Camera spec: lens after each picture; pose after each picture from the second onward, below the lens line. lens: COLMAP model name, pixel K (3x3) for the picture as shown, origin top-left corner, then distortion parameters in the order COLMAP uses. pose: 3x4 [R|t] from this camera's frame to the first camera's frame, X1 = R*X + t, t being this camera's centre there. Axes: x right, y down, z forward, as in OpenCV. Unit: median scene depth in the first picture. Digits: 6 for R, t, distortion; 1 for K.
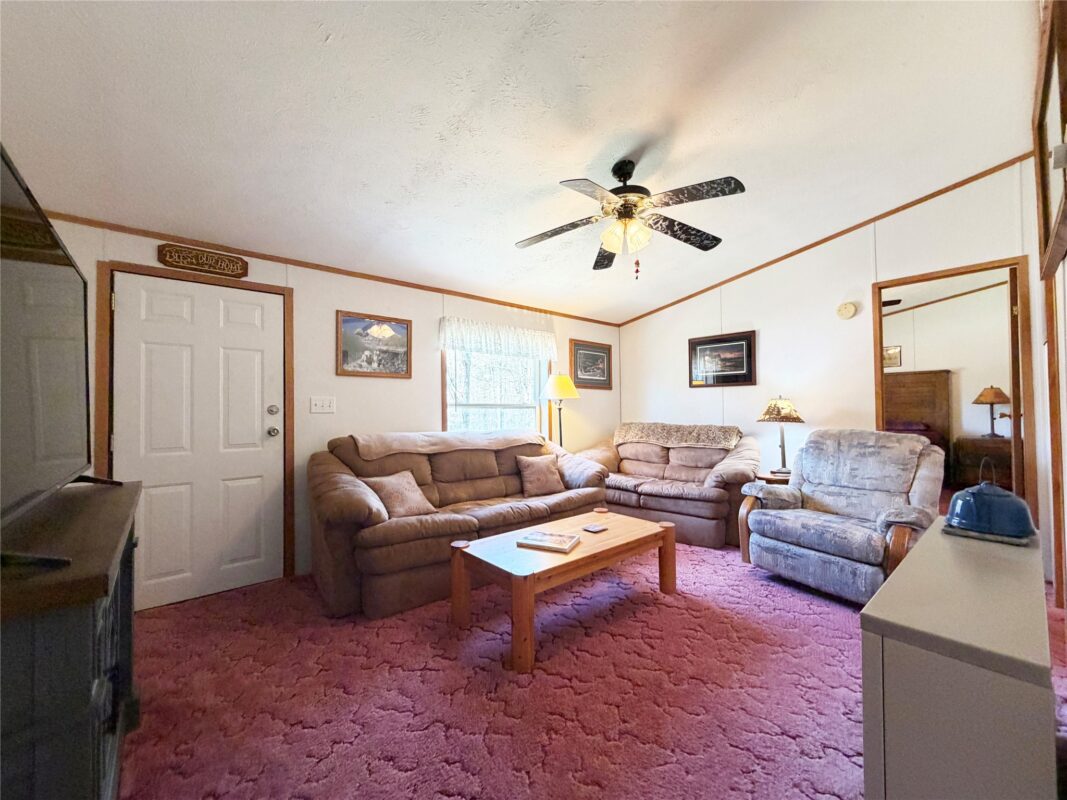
lens RADIAL K [[425.5, 0, 531.6], [0, 425.5, 400.3], [0, 0, 1]] dist [0.002362, 0.000023]
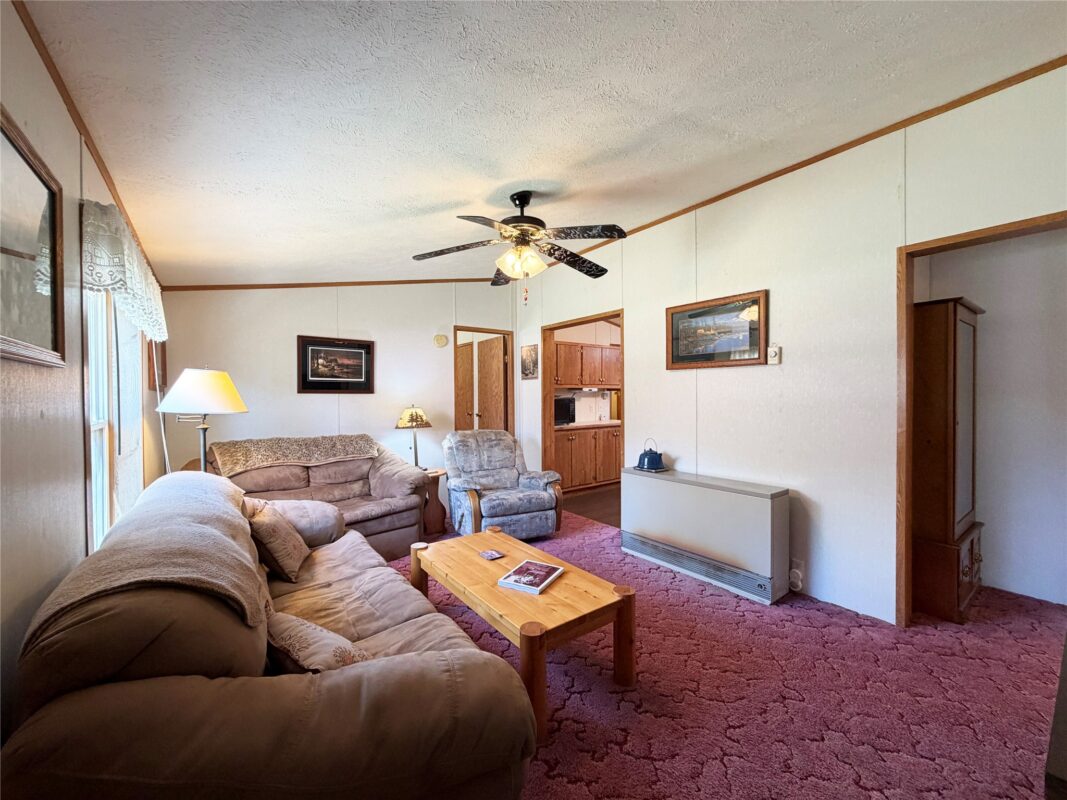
lens RADIAL K [[425.5, 0, 529.9], [0, 425.5, 401.2], [0, 0, 1]] dist [0.002362, 0.000023]
pose [[0.072651, -0.004327, 0.997348, -0.682264], [-0.015567, 0.999864, 0.005472, -0.039666], [-0.997236, -0.015923, 0.072574, 0.739791]]
